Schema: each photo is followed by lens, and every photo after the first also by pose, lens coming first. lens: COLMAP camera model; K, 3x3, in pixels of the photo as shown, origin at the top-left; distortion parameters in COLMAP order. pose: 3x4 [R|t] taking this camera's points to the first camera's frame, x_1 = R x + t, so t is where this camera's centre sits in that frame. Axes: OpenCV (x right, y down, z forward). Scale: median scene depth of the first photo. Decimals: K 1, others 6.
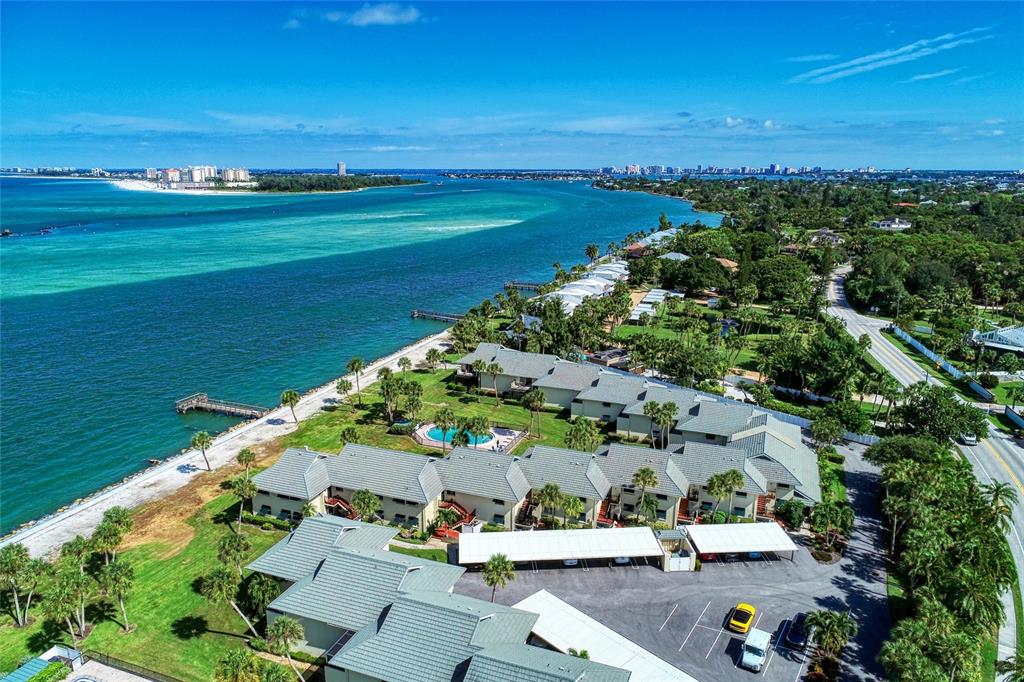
lens RADIAL K [[691.6, 0, 512.0], [0, 691.6, 341.0], [0, 0, 1]] dist [0.002687, 0.002140]
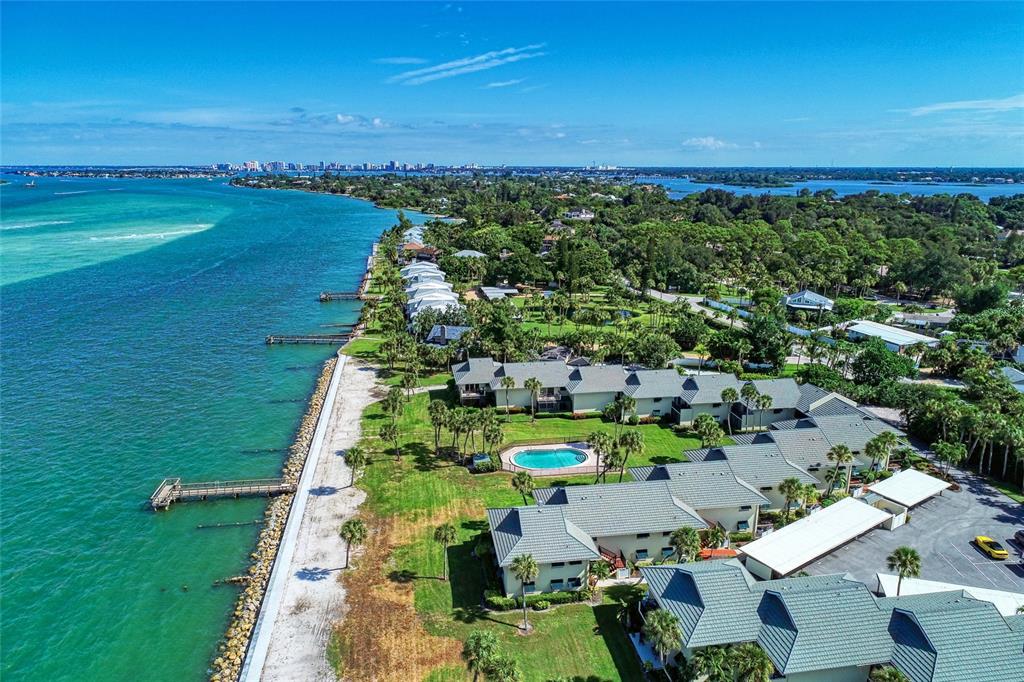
lens RADIAL K [[691.6, 0, 512.0], [0, 691.6, 341.0], [0, 0, 1]] dist [0.002687, 0.002140]
pose [[0.863774, -0.124684, 0.488208, -0.507175], [0.122193, 0.991812, 0.037107, -0.056240], [-0.488838, 0.027603, 0.871938, 0.188646]]
